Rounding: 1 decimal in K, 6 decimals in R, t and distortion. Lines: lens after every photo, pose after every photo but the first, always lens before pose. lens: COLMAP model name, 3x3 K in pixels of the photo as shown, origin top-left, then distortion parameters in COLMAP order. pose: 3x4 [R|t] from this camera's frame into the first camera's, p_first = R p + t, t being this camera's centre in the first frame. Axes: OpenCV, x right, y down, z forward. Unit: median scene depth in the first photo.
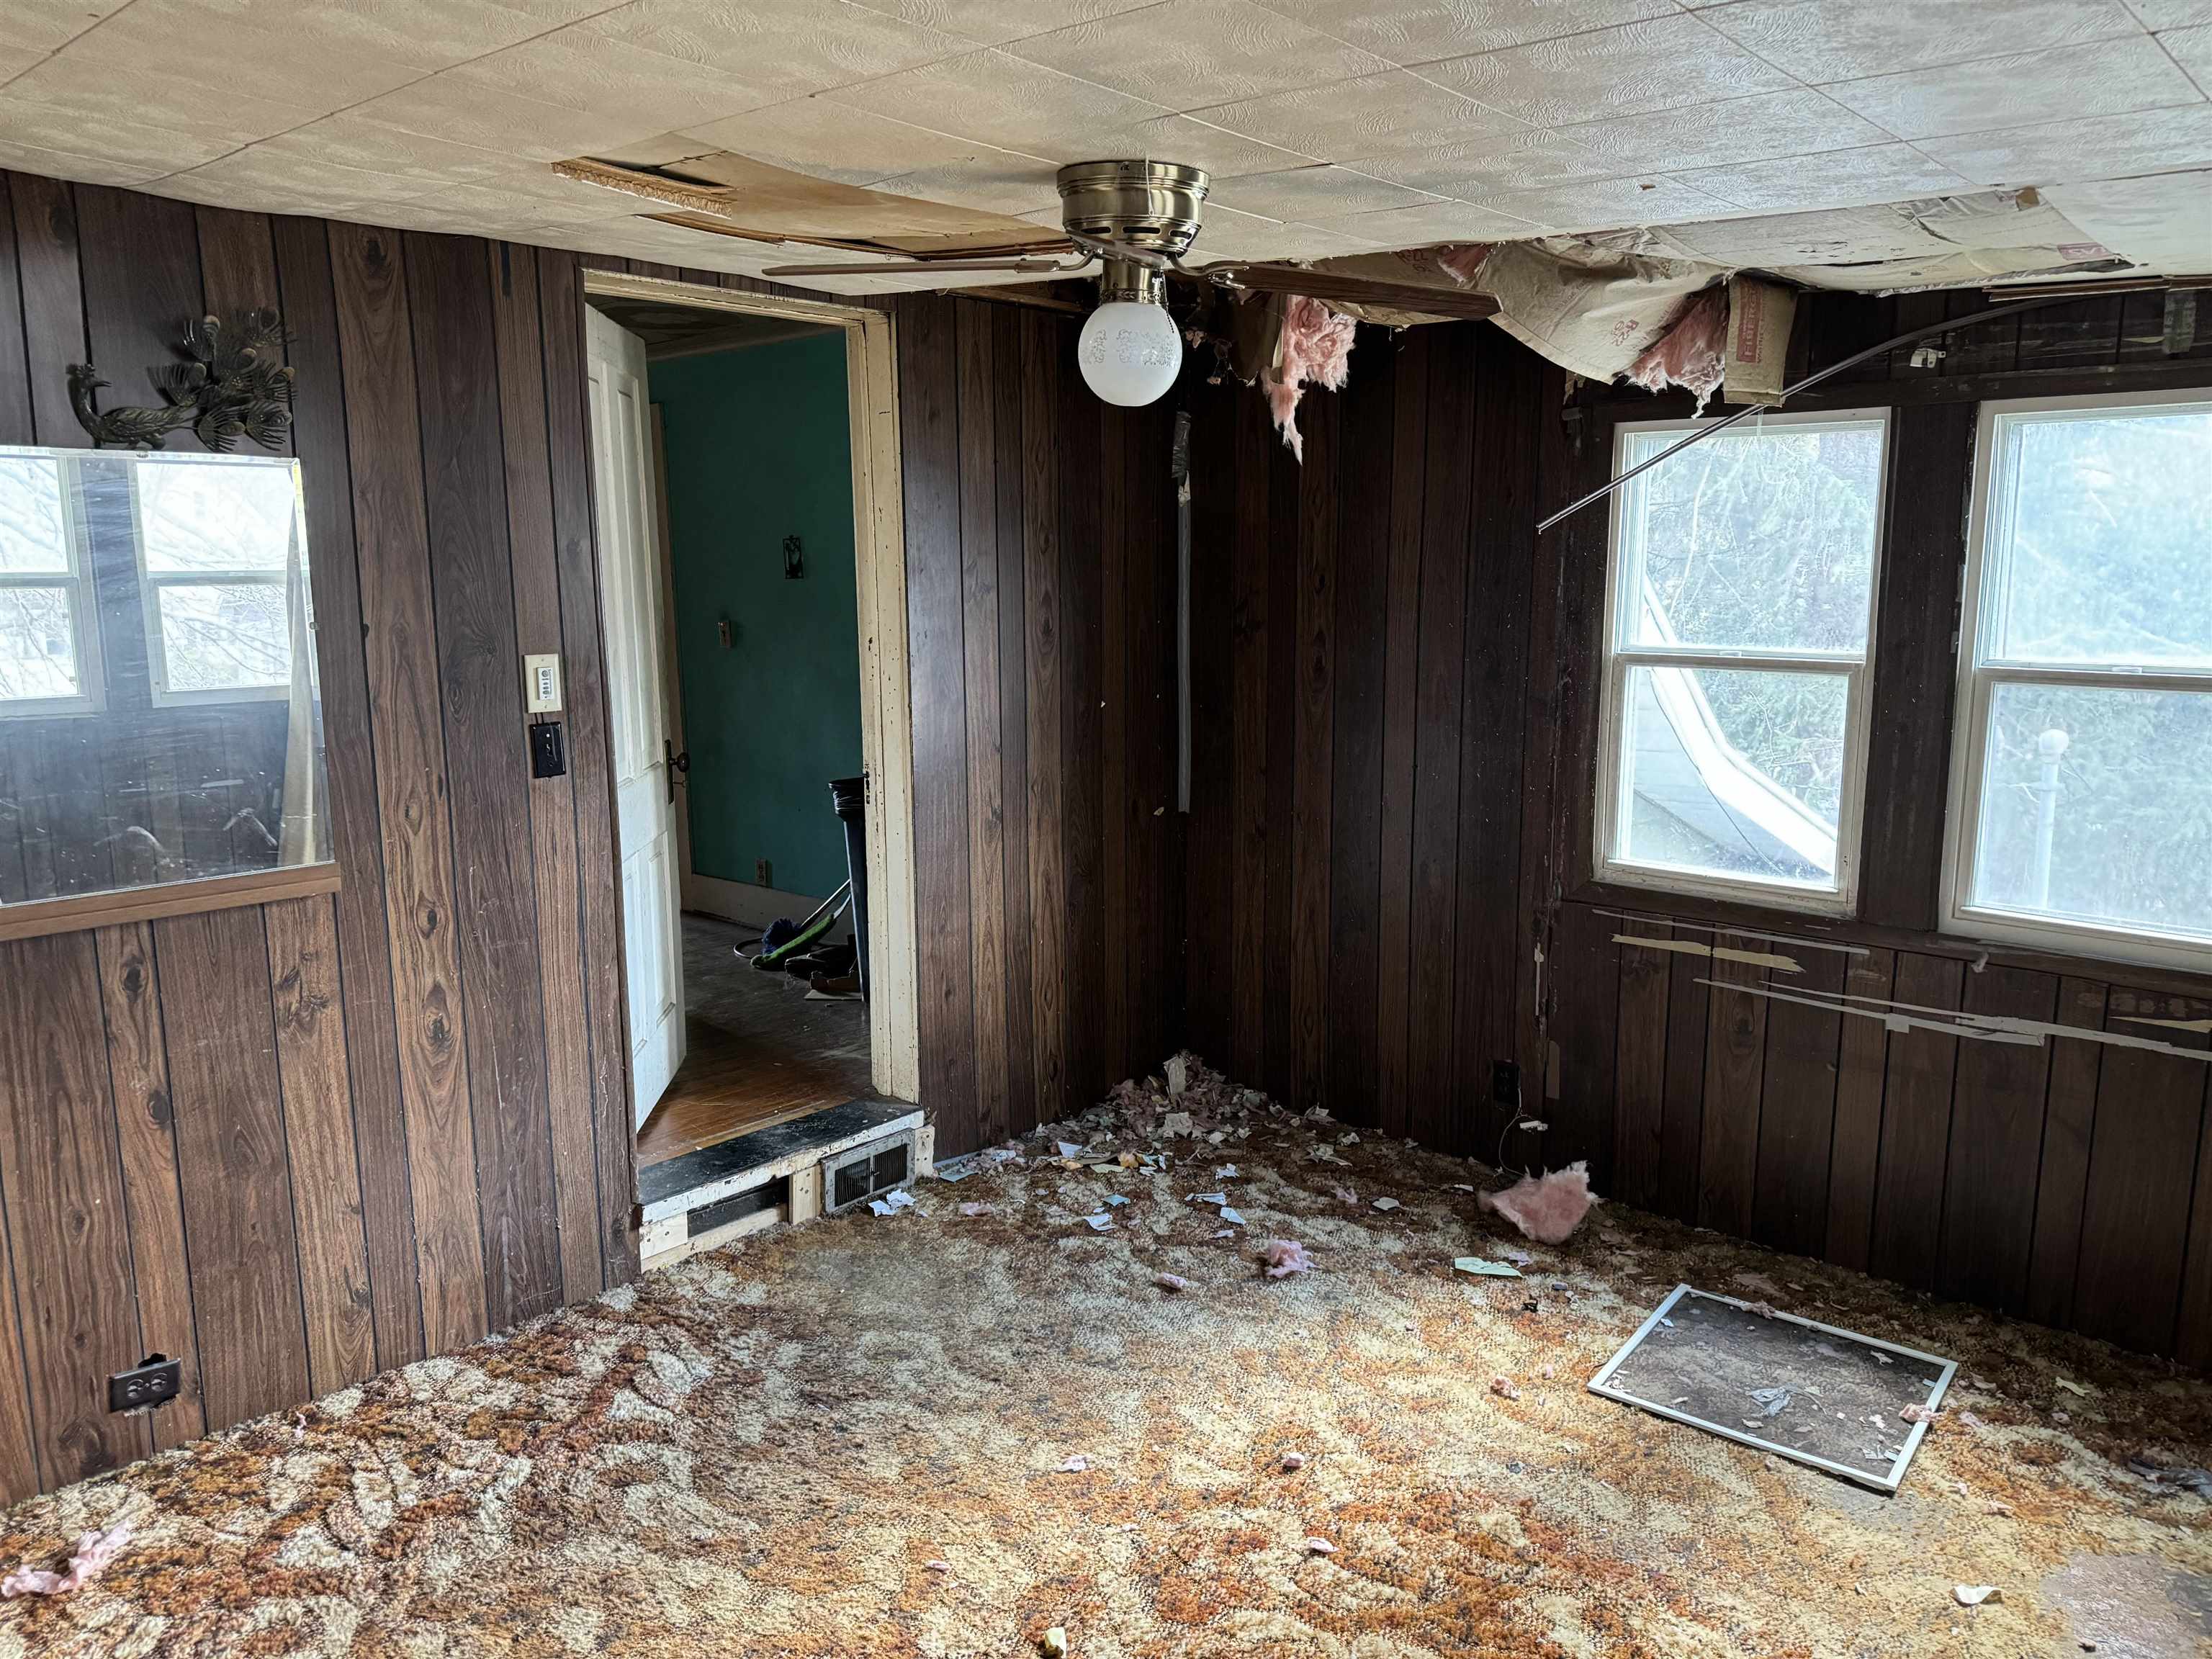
lens RADIAL K [[1568.6, 0, 1103.1], [0, 1568.6, 830.8], [0, 0, 1]] dist [0.121222, -0.158735]
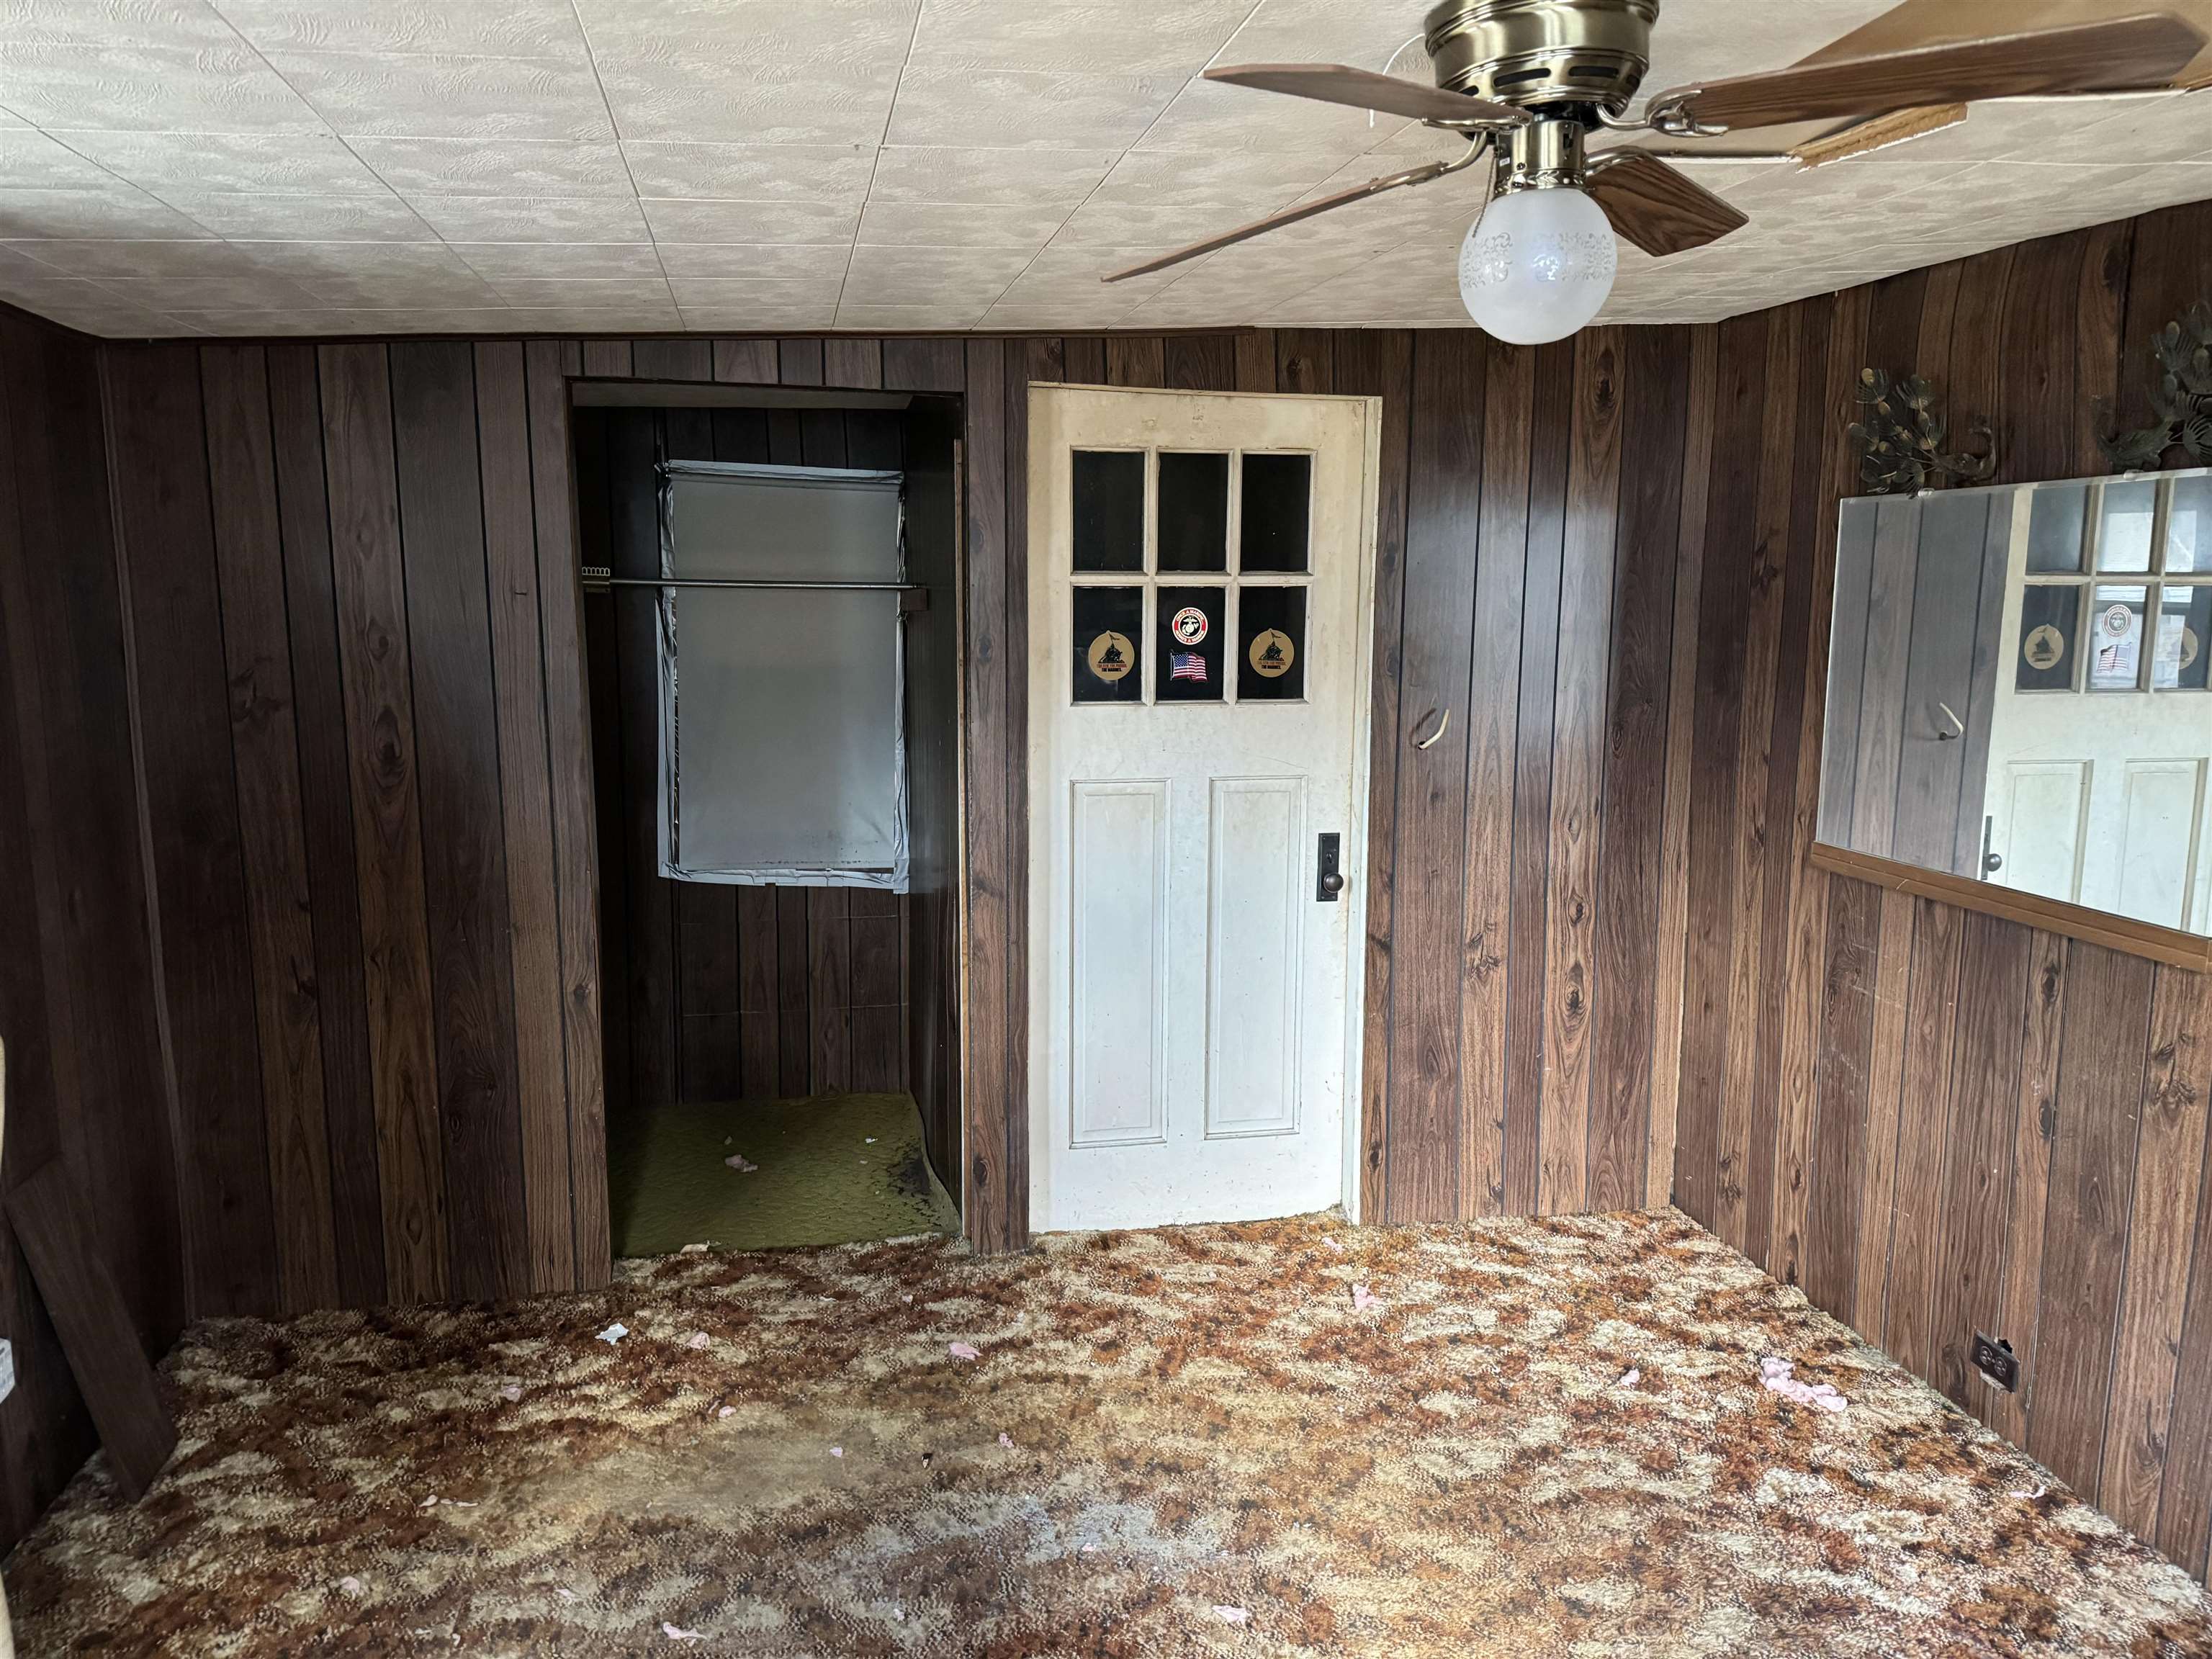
lens RADIAL K [[1568.6, 0, 1103.1], [0, 1568.6, 830.8], [0, 0, 1]] dist [0.121222, -0.158735]
pose [[-0.586904, 0.117233, -0.801124, 0.573267], [-0.147782, 0.957329, 0.248357, -0.170637], [0.796055, 0.264153, -0.544536, 1.052339]]
